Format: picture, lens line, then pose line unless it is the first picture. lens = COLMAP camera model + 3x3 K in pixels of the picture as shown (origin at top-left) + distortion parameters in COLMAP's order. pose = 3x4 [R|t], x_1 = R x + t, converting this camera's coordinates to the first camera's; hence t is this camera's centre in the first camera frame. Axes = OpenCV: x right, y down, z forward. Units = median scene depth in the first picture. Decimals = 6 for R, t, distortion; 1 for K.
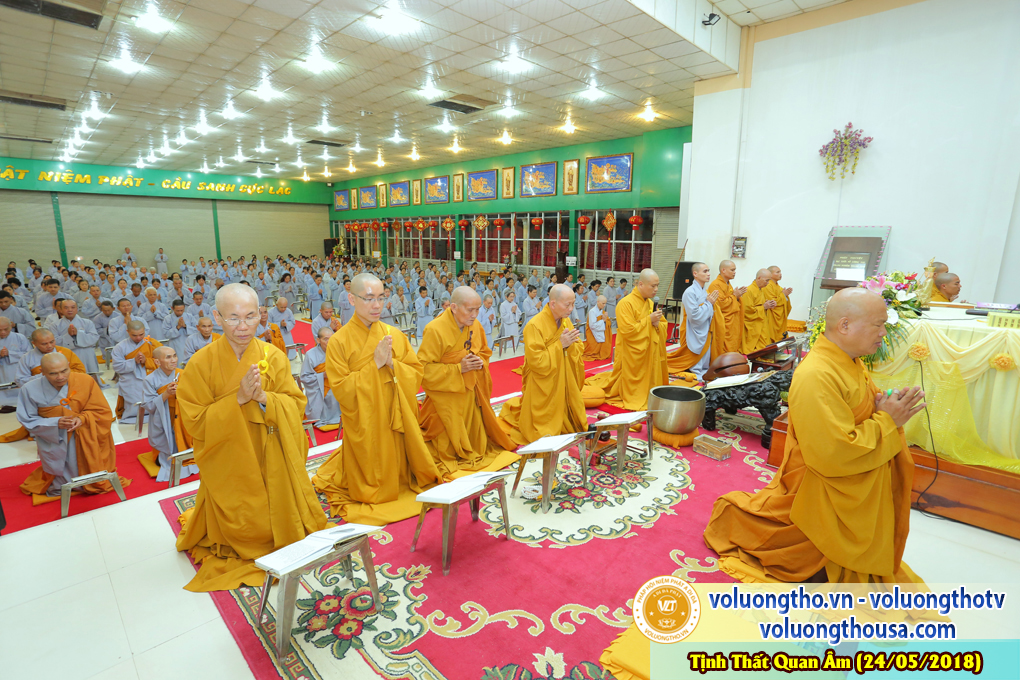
lens RADIAL K [[500.5, 0, 510.0], [0, 500.5, 340.0], [0, 0, 1]] dist [-0.068223, 0.031352]
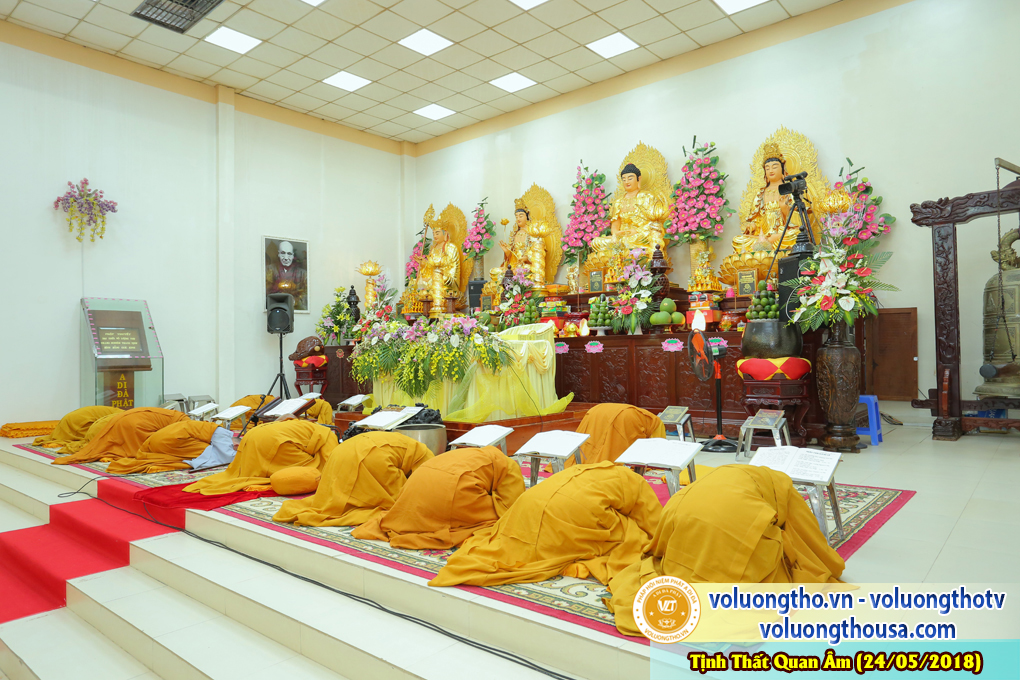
lens RADIAL K [[659.6, 0, 510.0], [0, 659.6, 340.0], [0, 0, 1]] dist [-0.052041, 0.056461]
pose [[-0.078043, 0.014867, 0.996839, -0.422122], [0.216405, 0.976301, 0.002382, -0.012260], [-0.973180, 0.215907, -0.079410, 0.368775]]
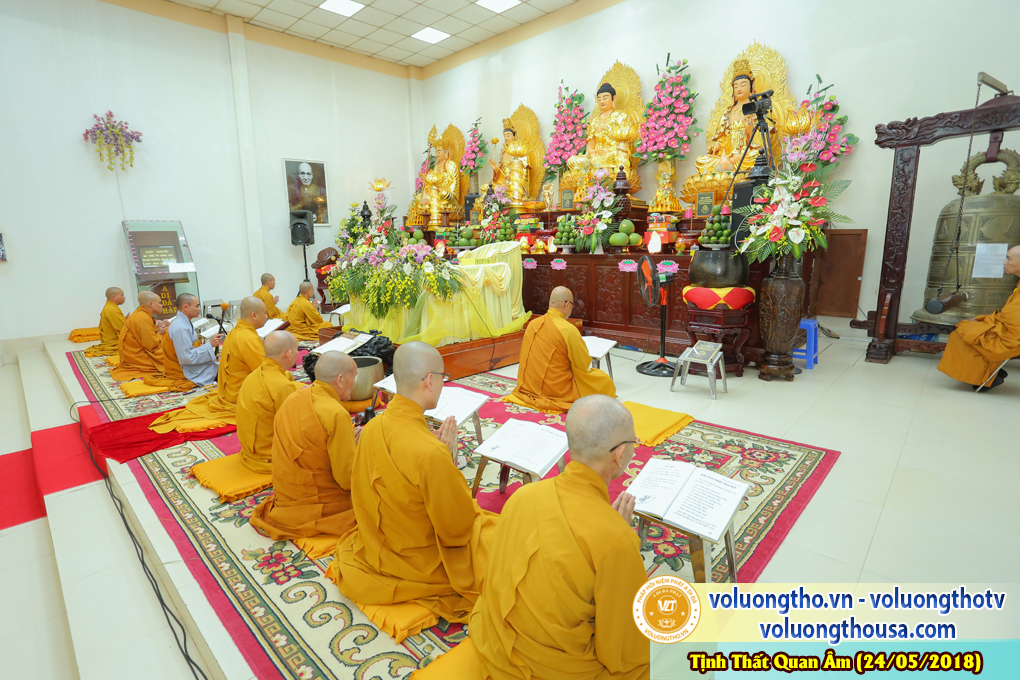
lens RADIAL K [[500.5, 0, 510.0], [0, 500.5, 340.0], [0, 0, 1]] dist [-0.068223, 0.031352]
pose [[-0.021118, -0.200312, 0.979505, -0.284360], [0.219750, 0.954834, 0.200004, -0.031862], [-0.975328, 0.219470, 0.023854, 0.268254]]
